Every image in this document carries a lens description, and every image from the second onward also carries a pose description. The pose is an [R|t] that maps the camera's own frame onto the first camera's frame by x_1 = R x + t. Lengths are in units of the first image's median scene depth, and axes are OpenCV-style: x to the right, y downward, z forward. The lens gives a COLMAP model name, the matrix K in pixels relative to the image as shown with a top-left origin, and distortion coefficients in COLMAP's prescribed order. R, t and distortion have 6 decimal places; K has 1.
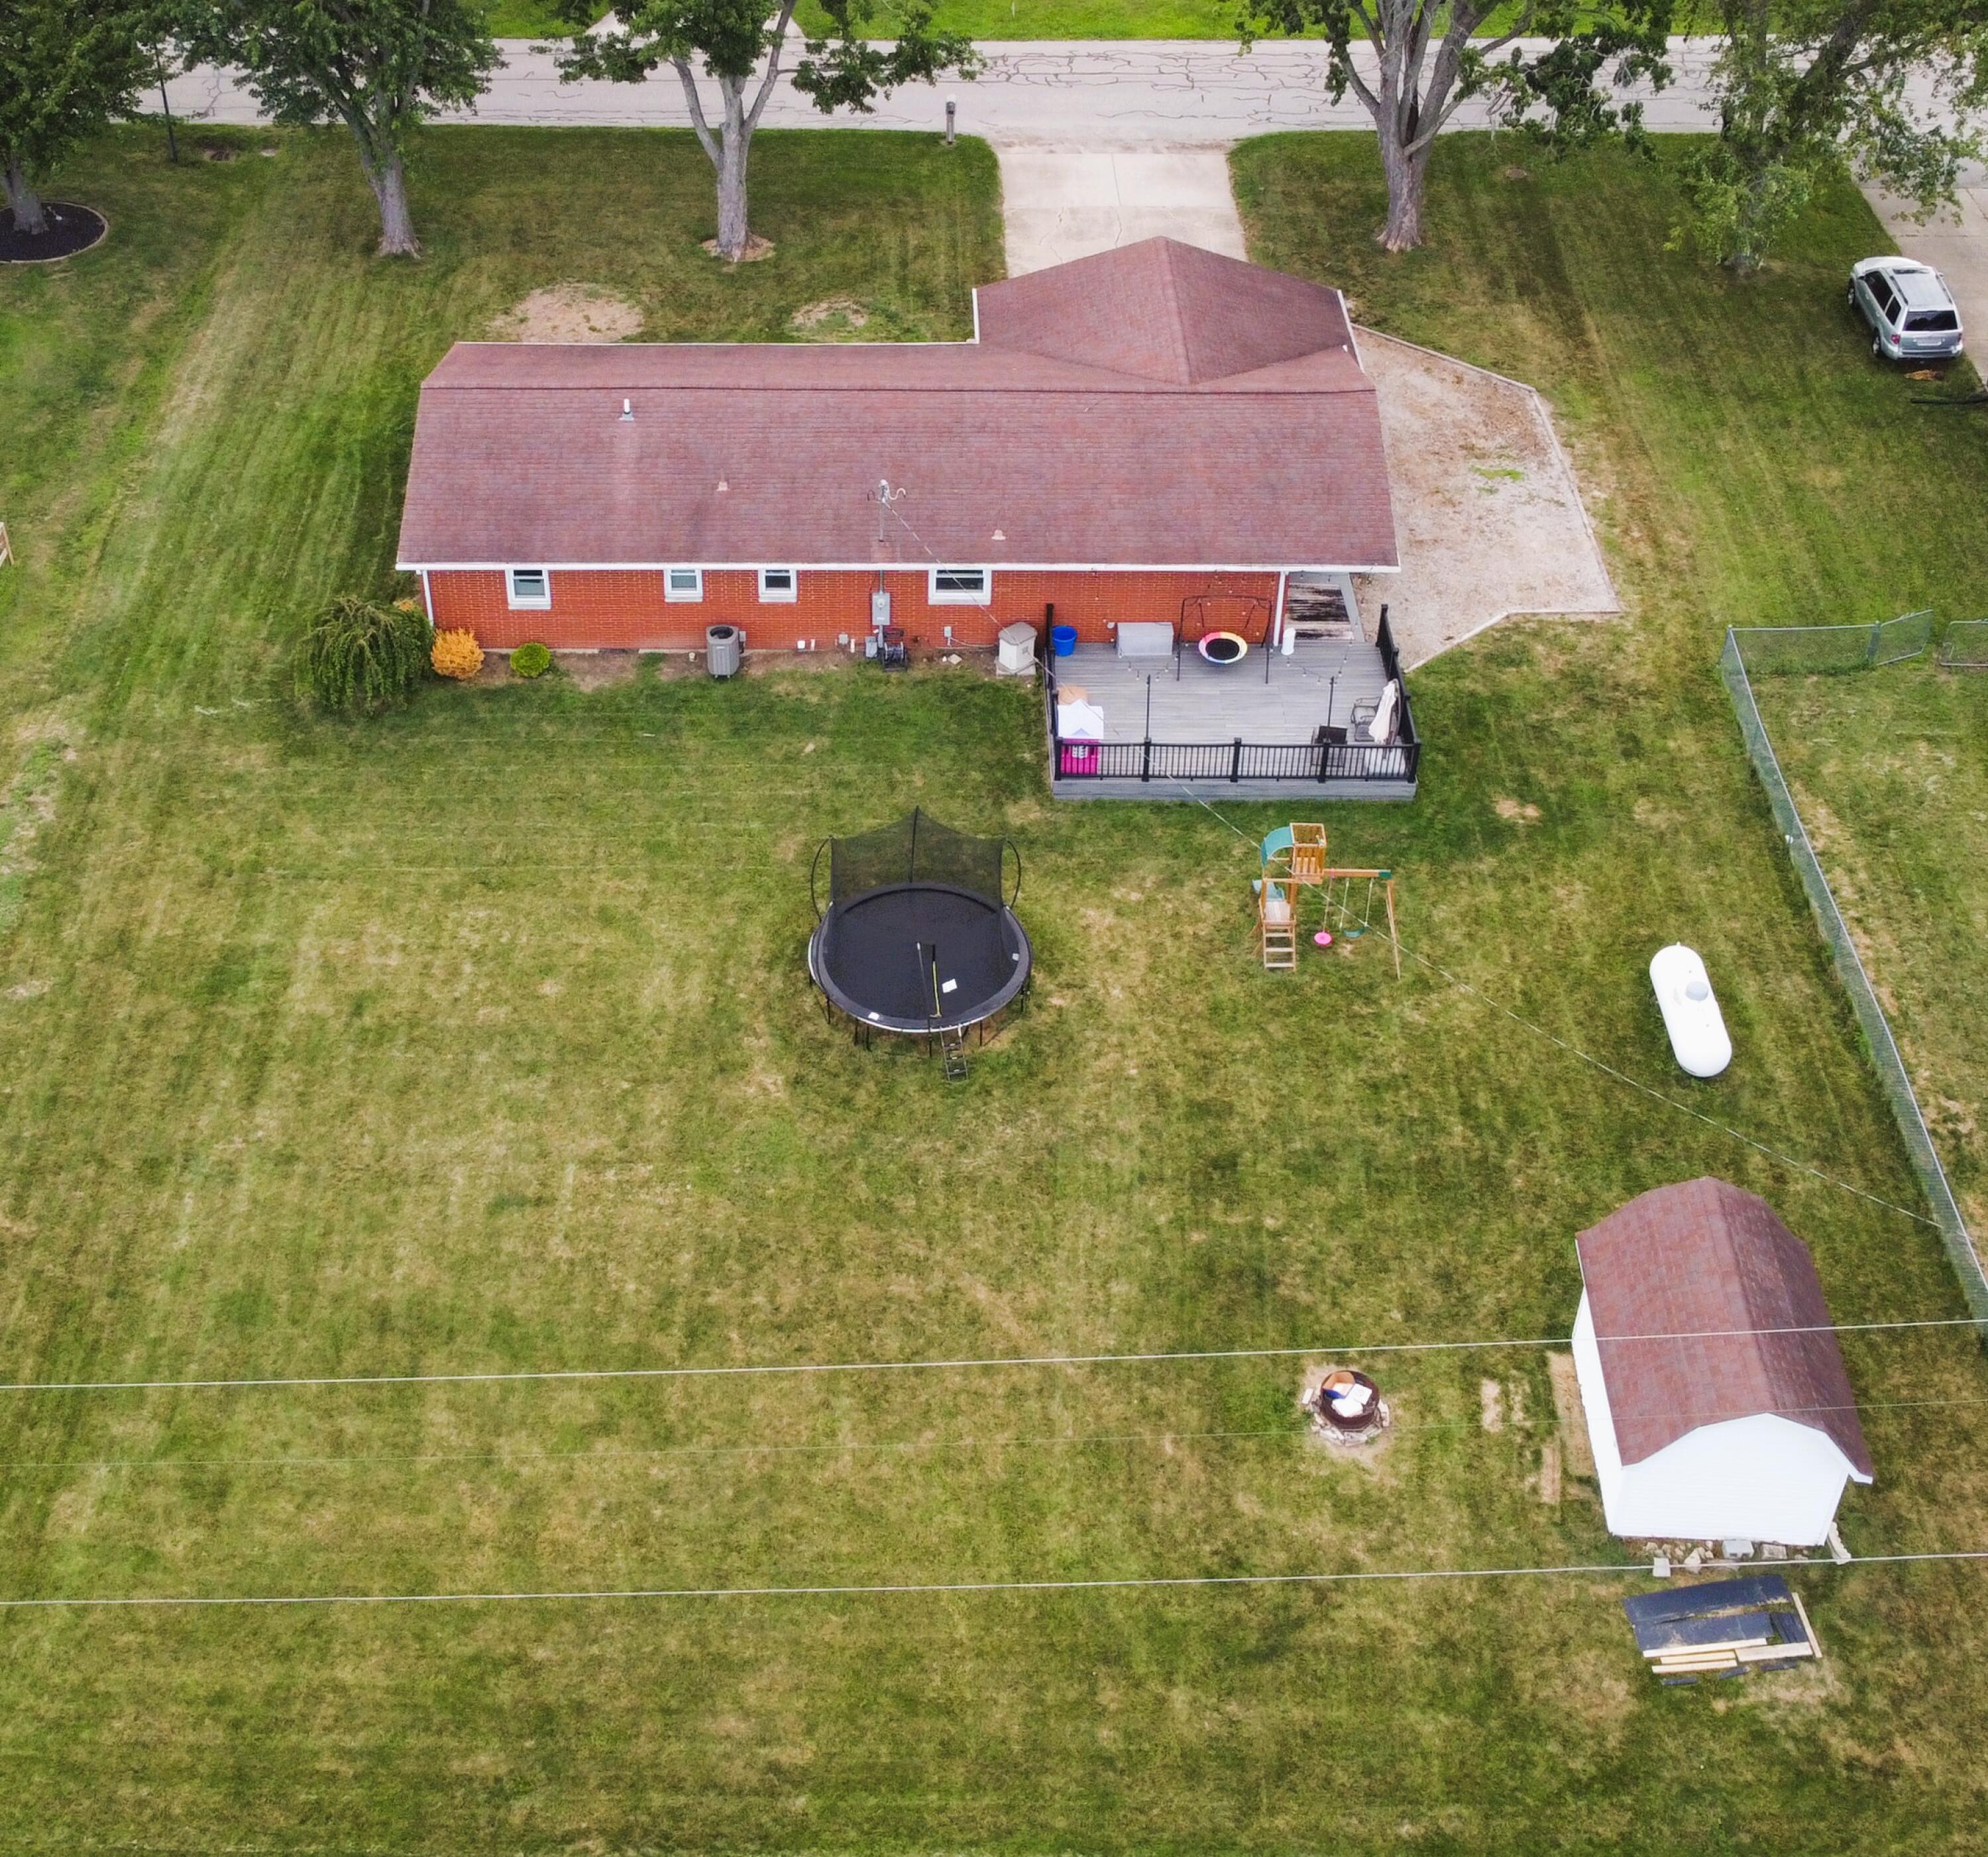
lens RADIAL K [[2608.7, 0, 903.8], [0, 2608.7, 775.4], [0, 0, 1]] dist [0.025461, -0.085701]
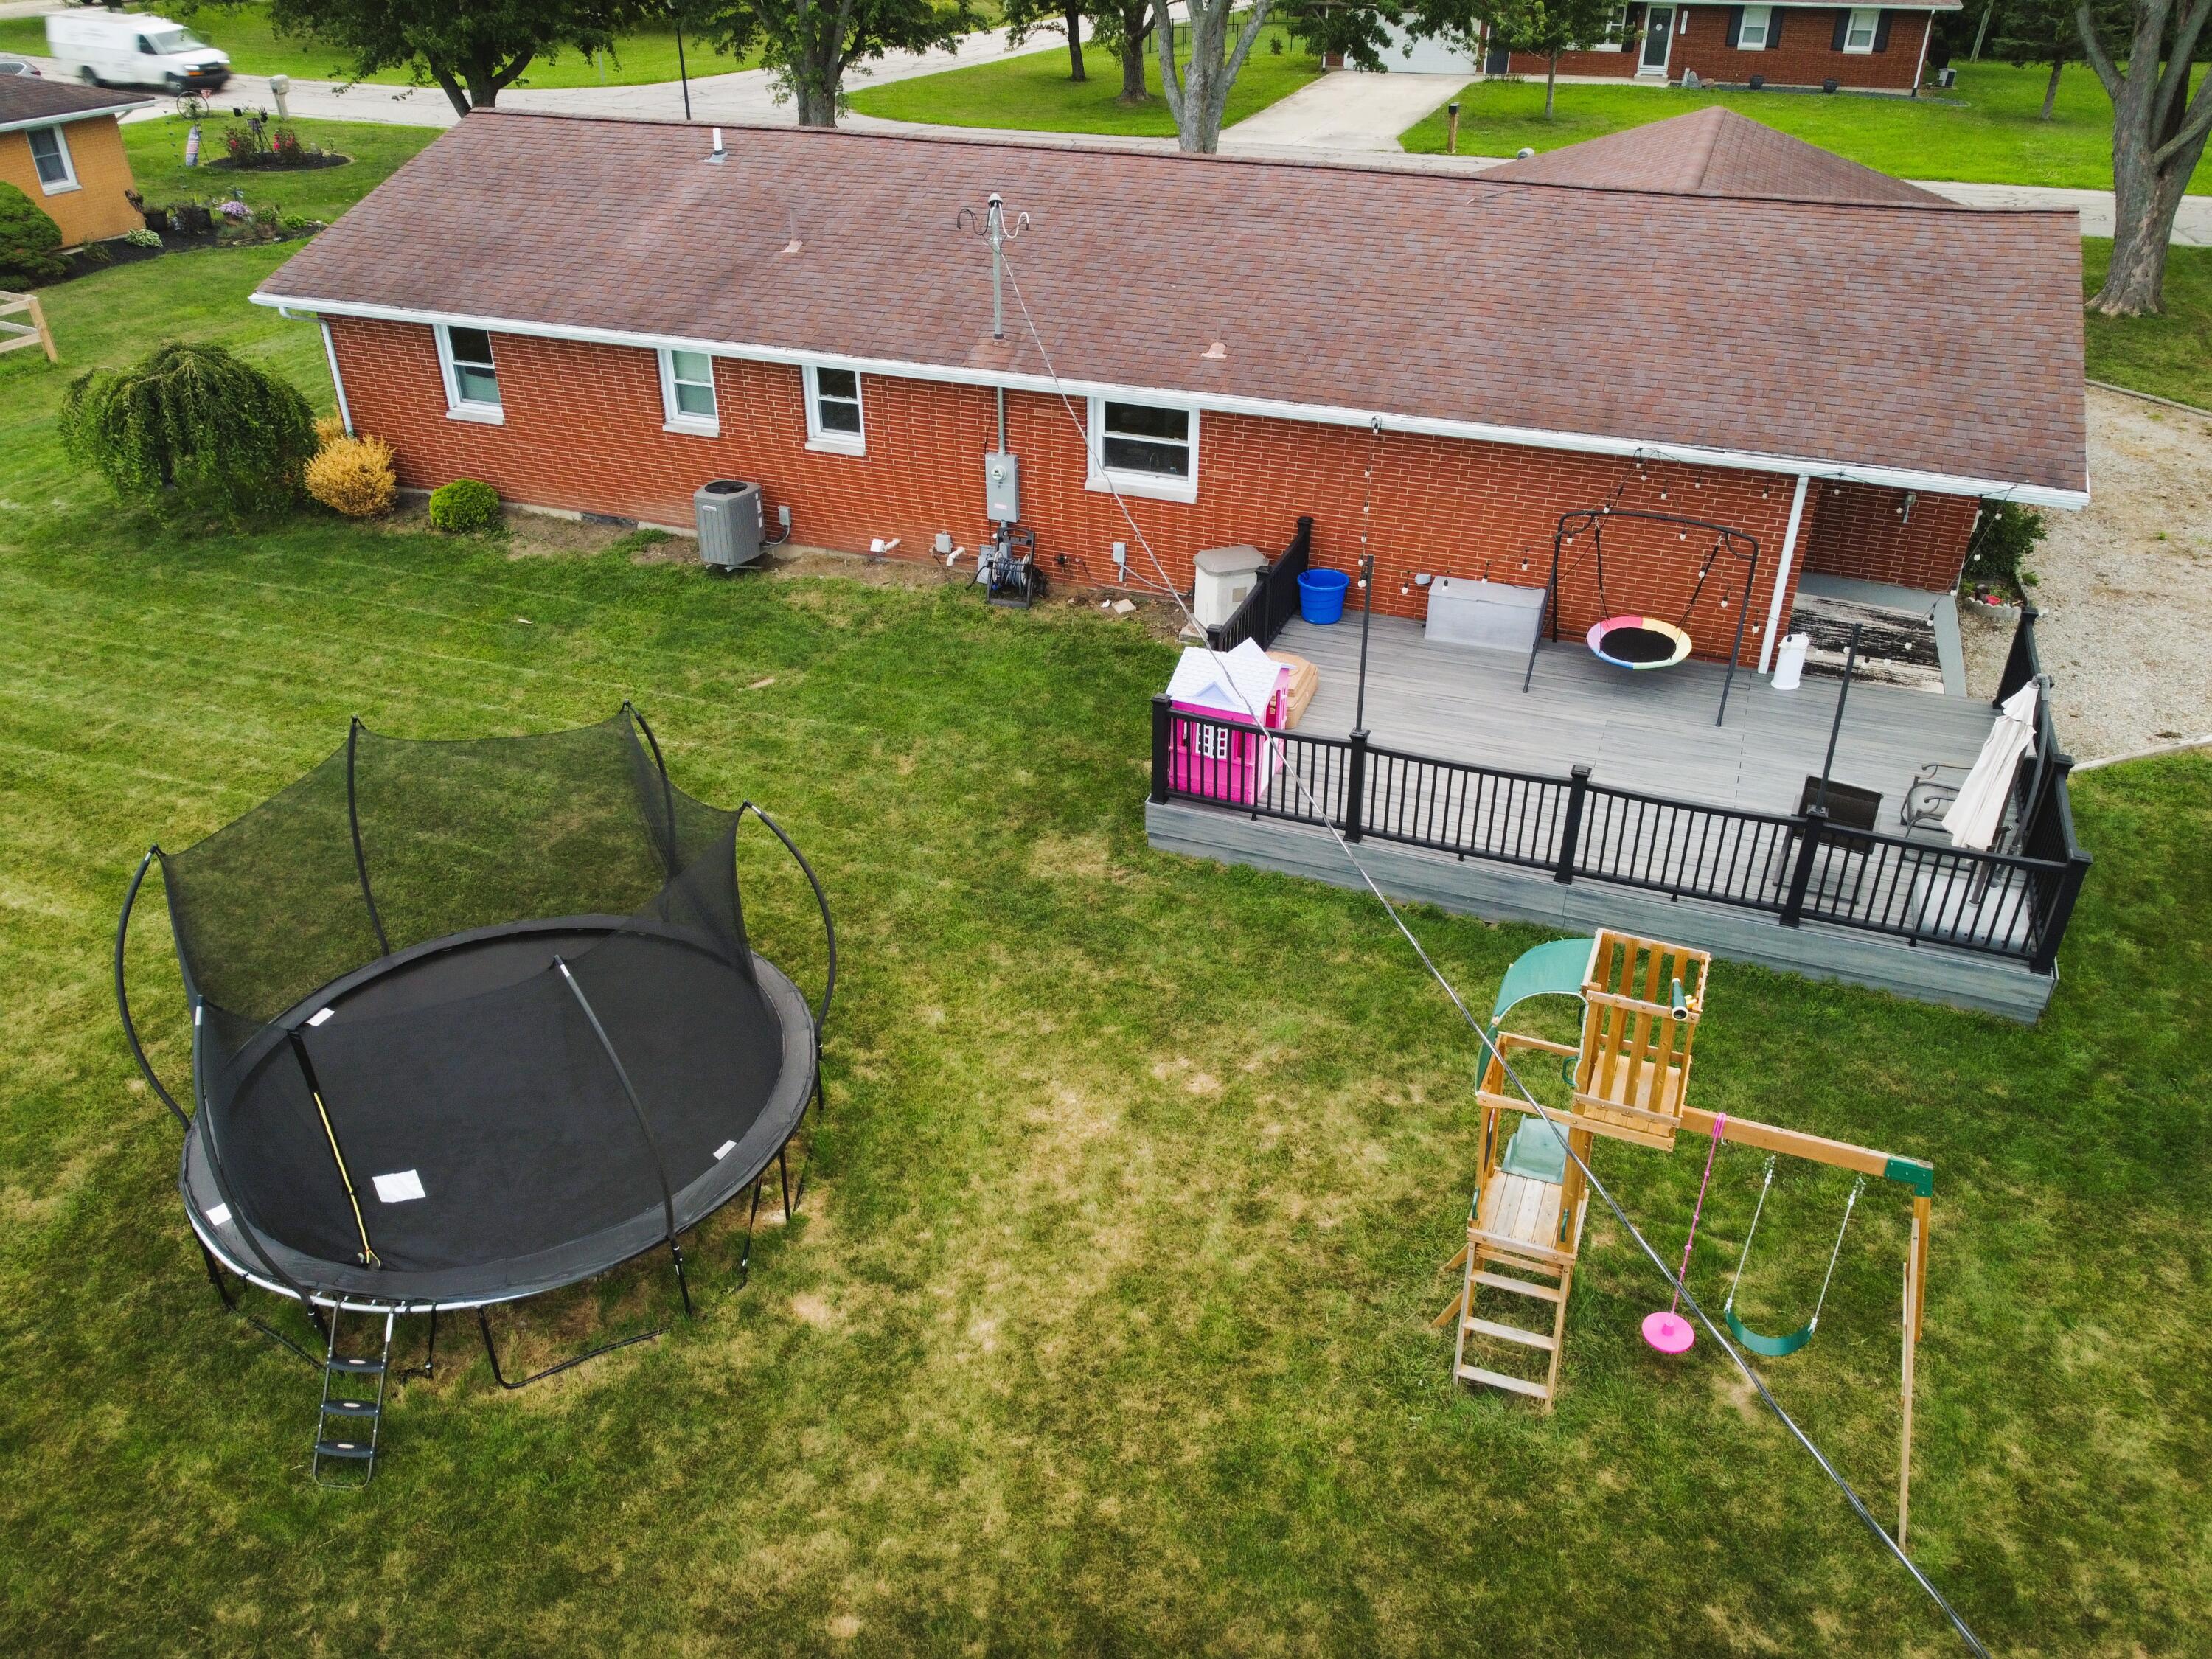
lens RADIAL K [[1665.8, 0, 1106.0], [0, 1665.8, 829.5], [0, 0, 1]] dist [-0.001027, 0.001572]
pose [[0.933480, 0.179532, -0.310457, 0.141850], [-0.216597, 0.972191, -0.089059, 0.034043], [0.285834, 0.150378, 0.946406, 0.743168]]
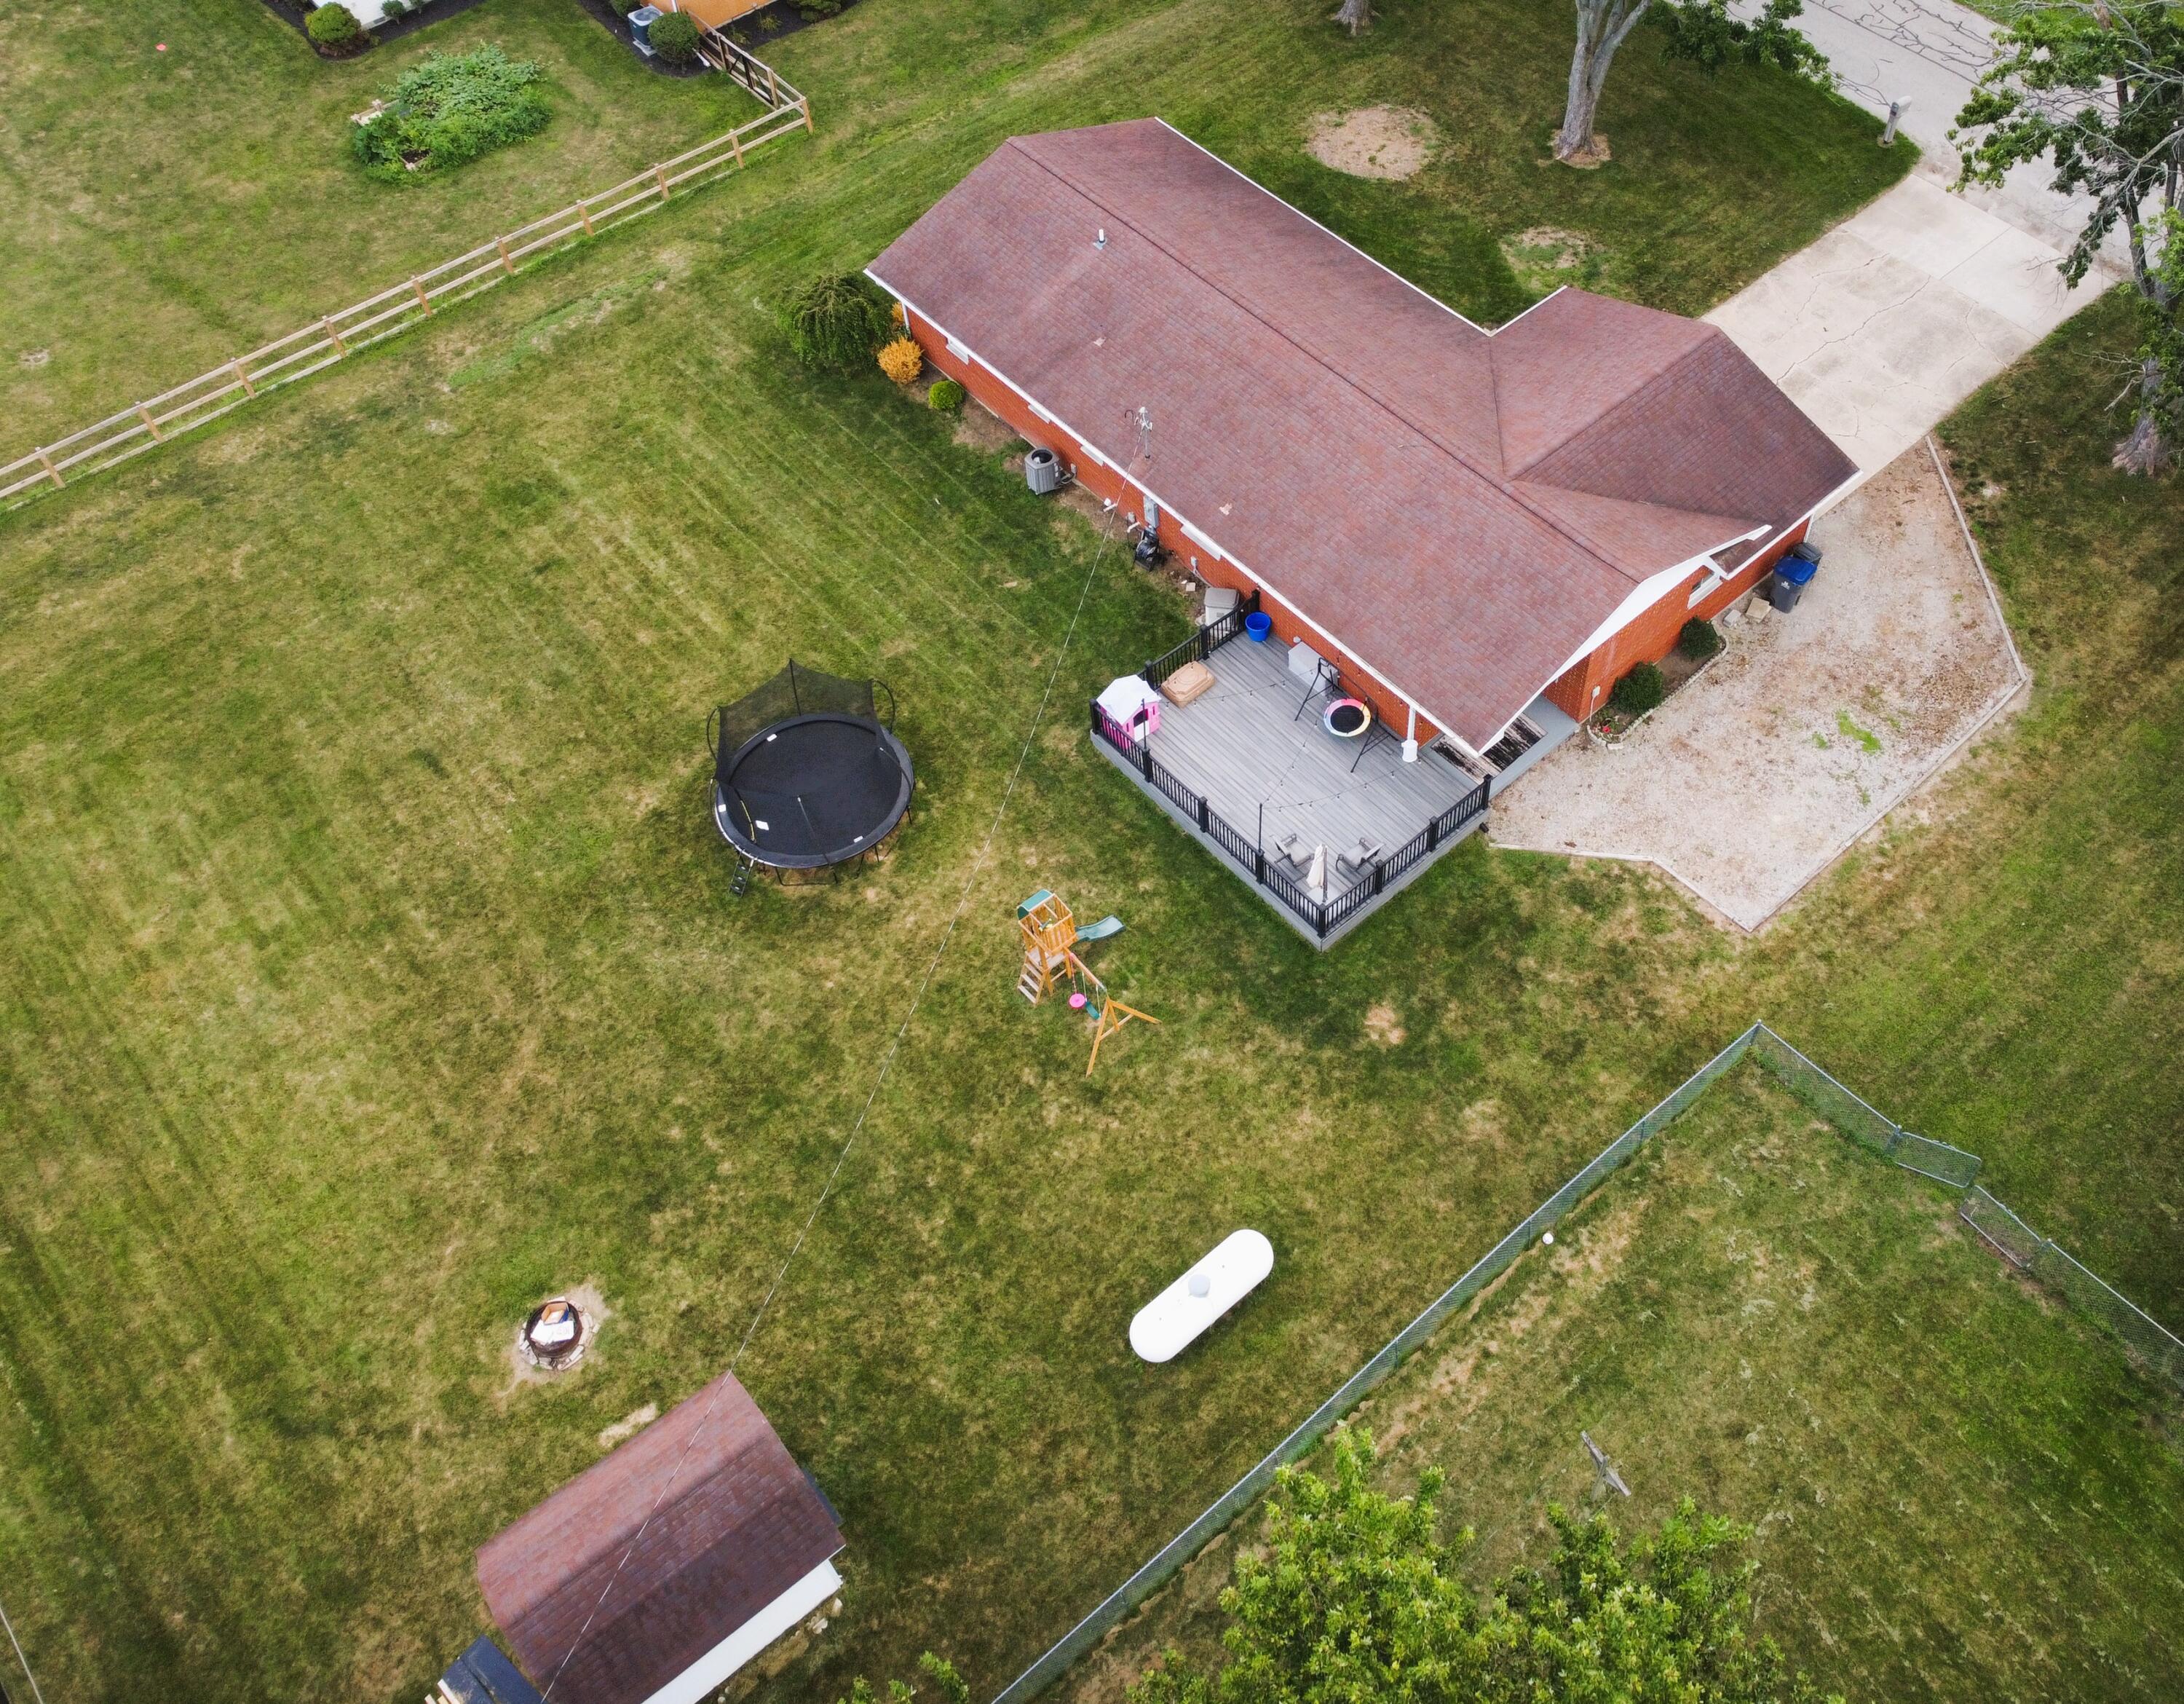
lens RADIAL K [[1934.3, 0, 1299.2], [0, 1934.3, 741.0], [0, 0, 1]] dist [0.003631, -0.003466]
pose [[0.682688, 0.571452, -0.455390, 0.491144], [-0.451842, 0.819922, 0.351520, -0.320051], [0.574262, -0.034214, 0.817957, 0.401605]]
